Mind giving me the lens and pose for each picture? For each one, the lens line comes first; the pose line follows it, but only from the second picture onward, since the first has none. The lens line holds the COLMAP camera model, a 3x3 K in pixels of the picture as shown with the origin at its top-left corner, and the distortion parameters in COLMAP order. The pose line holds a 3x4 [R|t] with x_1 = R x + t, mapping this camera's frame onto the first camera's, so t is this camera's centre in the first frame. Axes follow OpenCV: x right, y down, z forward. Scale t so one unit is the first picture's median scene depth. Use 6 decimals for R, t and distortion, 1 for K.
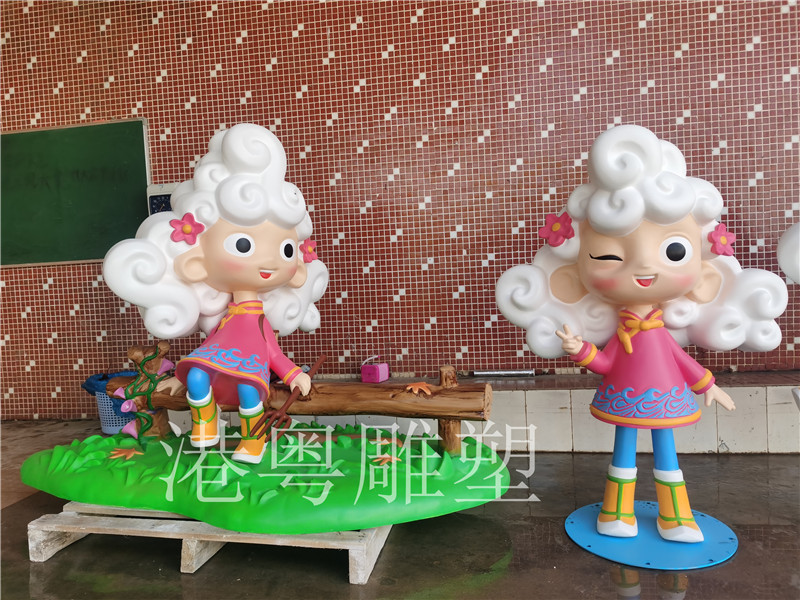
lens RADIAL K [[613.6, 0, 403.0], [0, 613.6, 299.0], [0, 0, 1]] dist [0.061368, -0.080908]
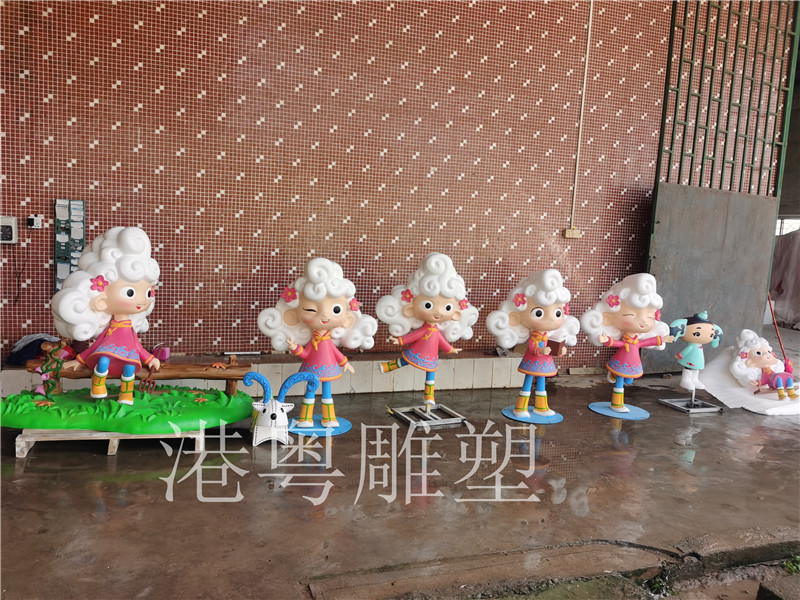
lens RADIAL K [[613.6, 0, 403.0], [0, 613.6, 299.0], [0, 0, 1]] dist [0.061368, -0.080908]
pose [[0.867762, 0.043759, 0.495049, -0.448127], [-0.074200, 0.996359, 0.041992, -0.200182], [-0.491409, -0.073172, 0.867850, -1.030782]]
